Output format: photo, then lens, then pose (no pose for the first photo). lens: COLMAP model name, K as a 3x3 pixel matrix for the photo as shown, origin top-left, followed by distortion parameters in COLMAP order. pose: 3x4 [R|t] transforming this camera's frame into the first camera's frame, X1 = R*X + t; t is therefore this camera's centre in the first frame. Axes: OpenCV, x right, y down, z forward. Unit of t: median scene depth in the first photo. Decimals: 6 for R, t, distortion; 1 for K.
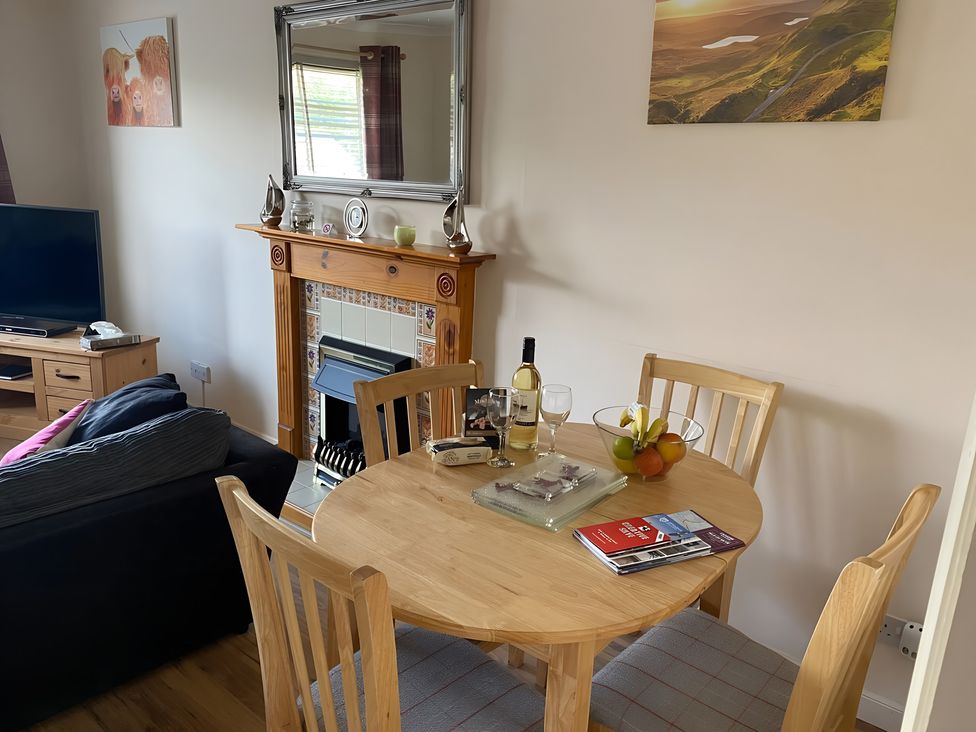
lens RADIAL K [[744.5, 0, 488.0], [0, 744.5, 366.0], [0, 0, 1]] dist [0.124627, -0.301379]
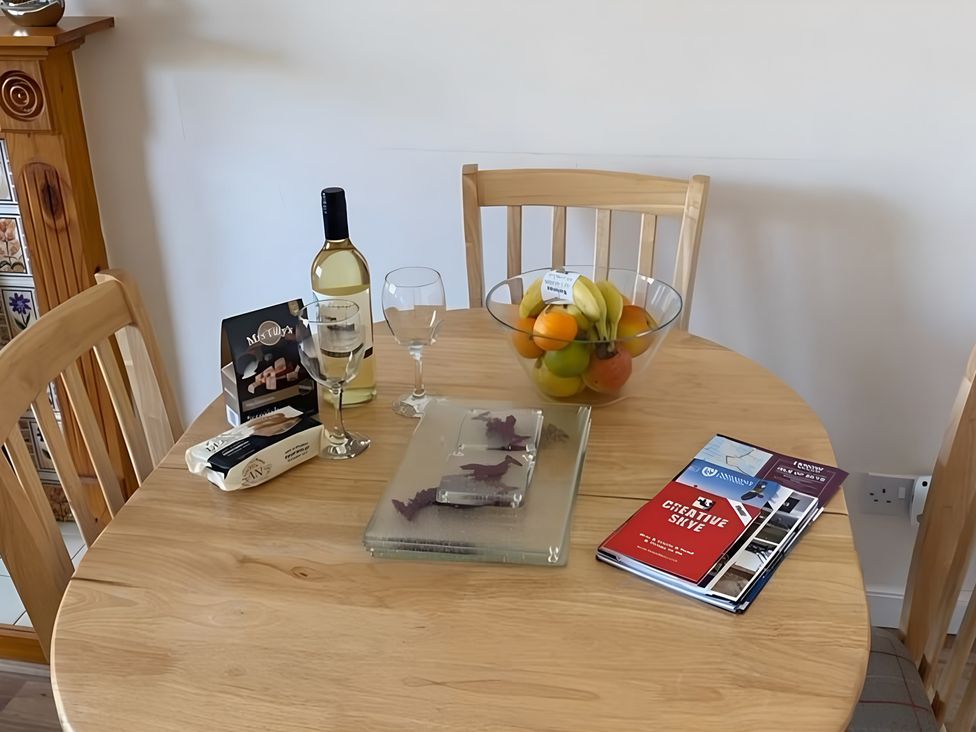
lens RADIAL K [[1054.3, 0, 488.0], [0, 1054.3, 366.0], [0, 0, 1]] dist [0.073895, 0.008310]
pose [[0.868210, -0.277028, 0.411664, -0.176297], [0.188830, 0.951678, 0.242183, -0.077646], [-0.458863, -0.132531, 0.878567, 0.323688]]
